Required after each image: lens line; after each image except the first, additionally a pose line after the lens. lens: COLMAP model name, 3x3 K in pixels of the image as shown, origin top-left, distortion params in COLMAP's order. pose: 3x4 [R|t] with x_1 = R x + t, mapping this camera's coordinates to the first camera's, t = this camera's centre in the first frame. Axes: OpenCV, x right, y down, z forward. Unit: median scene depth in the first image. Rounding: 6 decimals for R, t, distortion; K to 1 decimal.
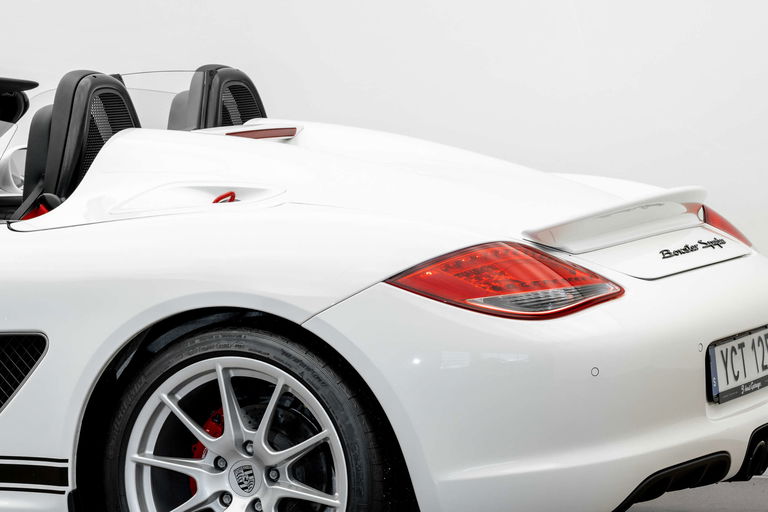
lens RADIAL K [[2892.3, 0, 383.2], [0, 2892.3, 257.0], [0, 0, 1]] dist [0.315043, 0.000000]
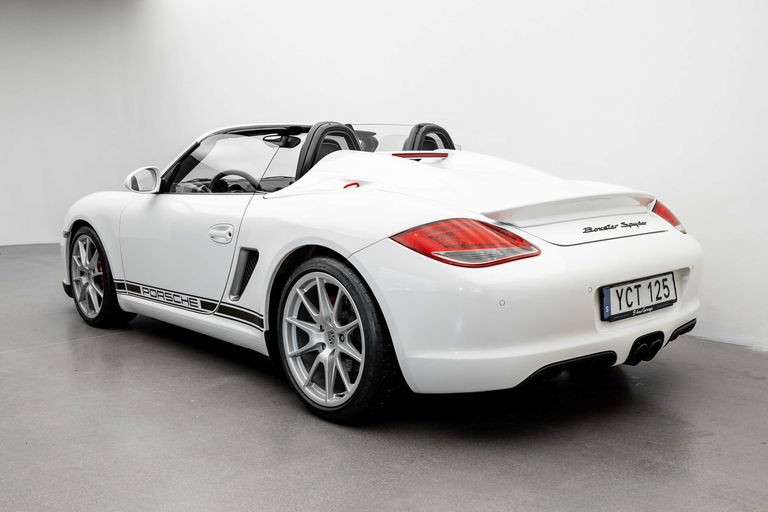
lens RADIAL K [[774.1, 0, 385.4], [0, 774.1, 250.7], [0, 0, 1]] dist [-0.057900, 0.000000]
pose [[0.909818, 0.074615, -0.408245, 0.179146], [-0.047323, 0.995941, 0.076565, -0.018272], [0.412301, -0.050341, 0.909656, 0.559866]]
